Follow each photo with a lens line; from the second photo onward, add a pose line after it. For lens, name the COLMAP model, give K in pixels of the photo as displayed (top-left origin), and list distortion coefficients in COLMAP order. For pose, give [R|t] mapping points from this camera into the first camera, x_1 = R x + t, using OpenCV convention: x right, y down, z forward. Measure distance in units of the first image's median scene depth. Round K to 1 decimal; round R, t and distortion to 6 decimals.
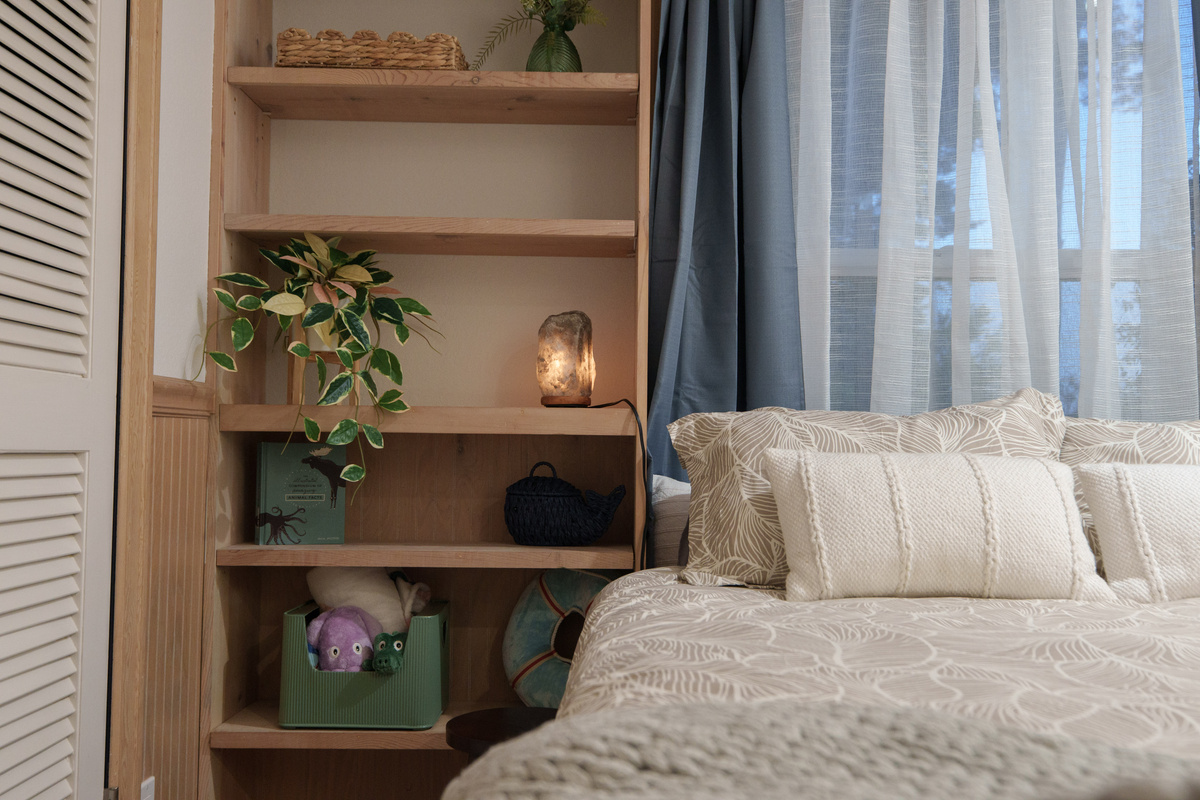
lens RADIAL K [[1192.3, 0, 600.0], [0, 1192.3, 400.0], [0, 0, 1]] dist [0.031911, -0.014267]
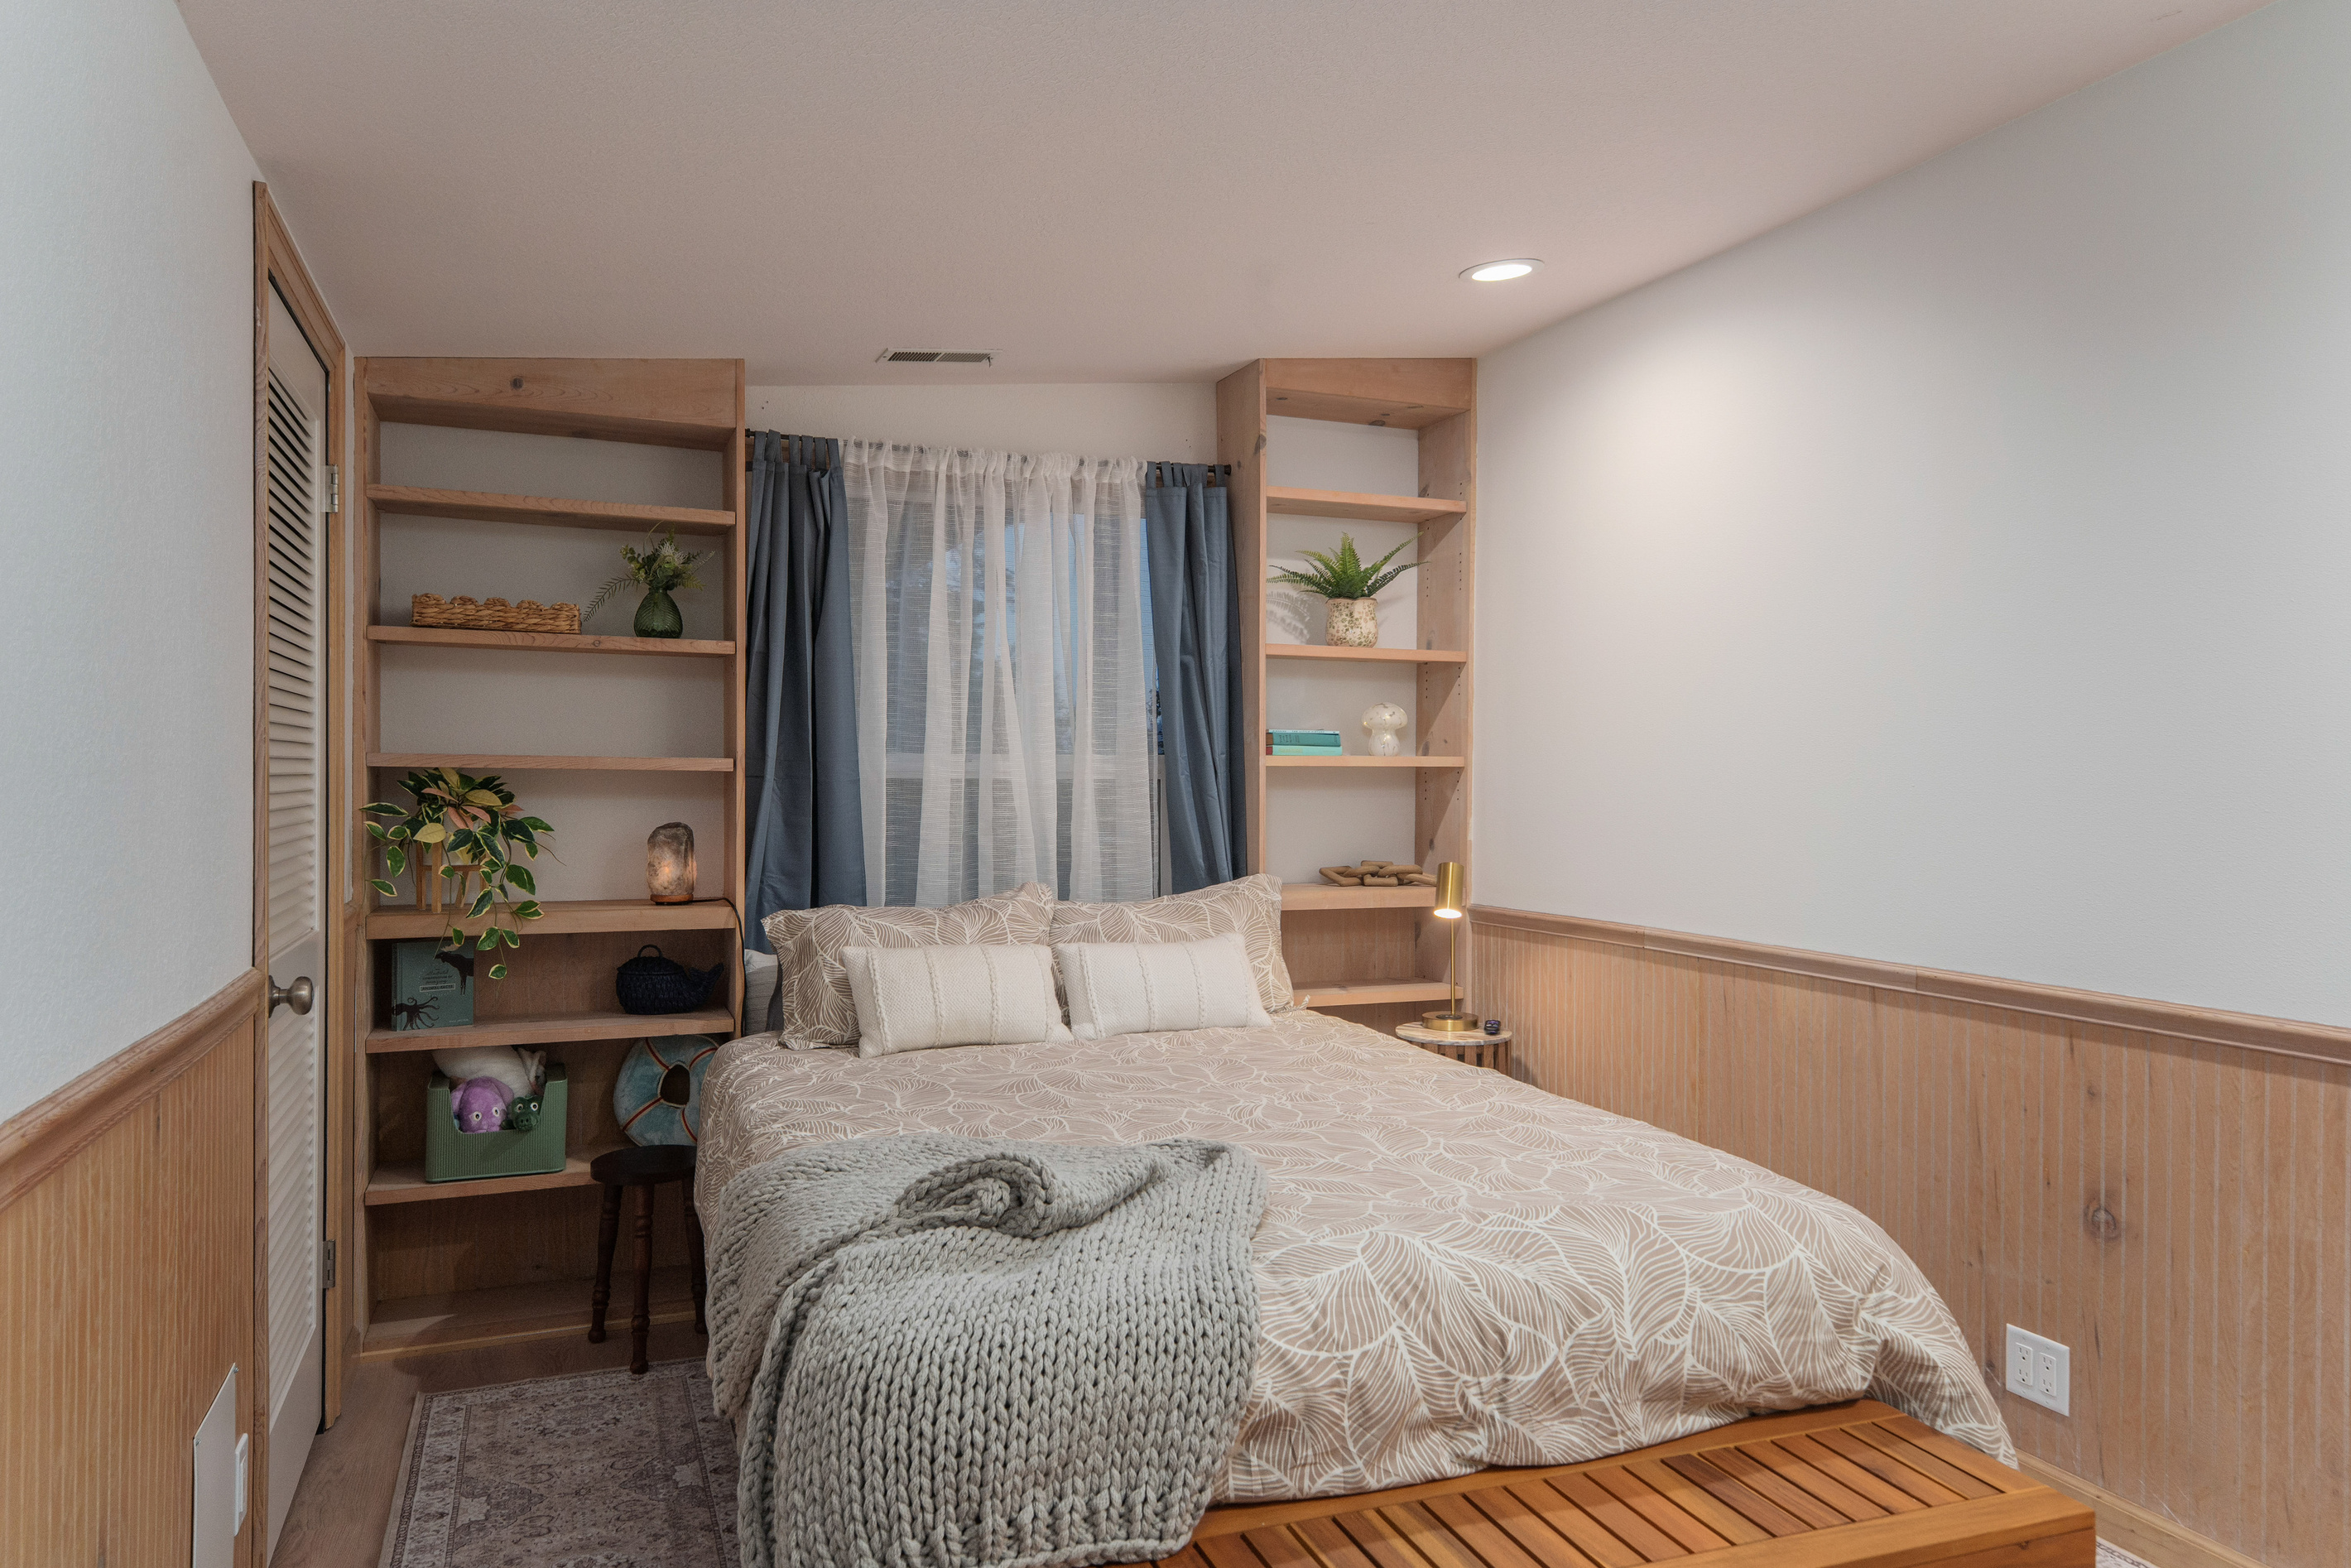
lens RADIAL K [[1568.8, 0, 1179.3], [0, 1568.8, 790.5], [0, 0, 1]] dist [0.031743, 0.006333]
pose [[0.925385, -0.010094, 0.378893, -0.165179], [-0.012207, 0.998333, 0.056410, -0.215495], [-0.378831, -0.056826, 0.923720, -0.721512]]
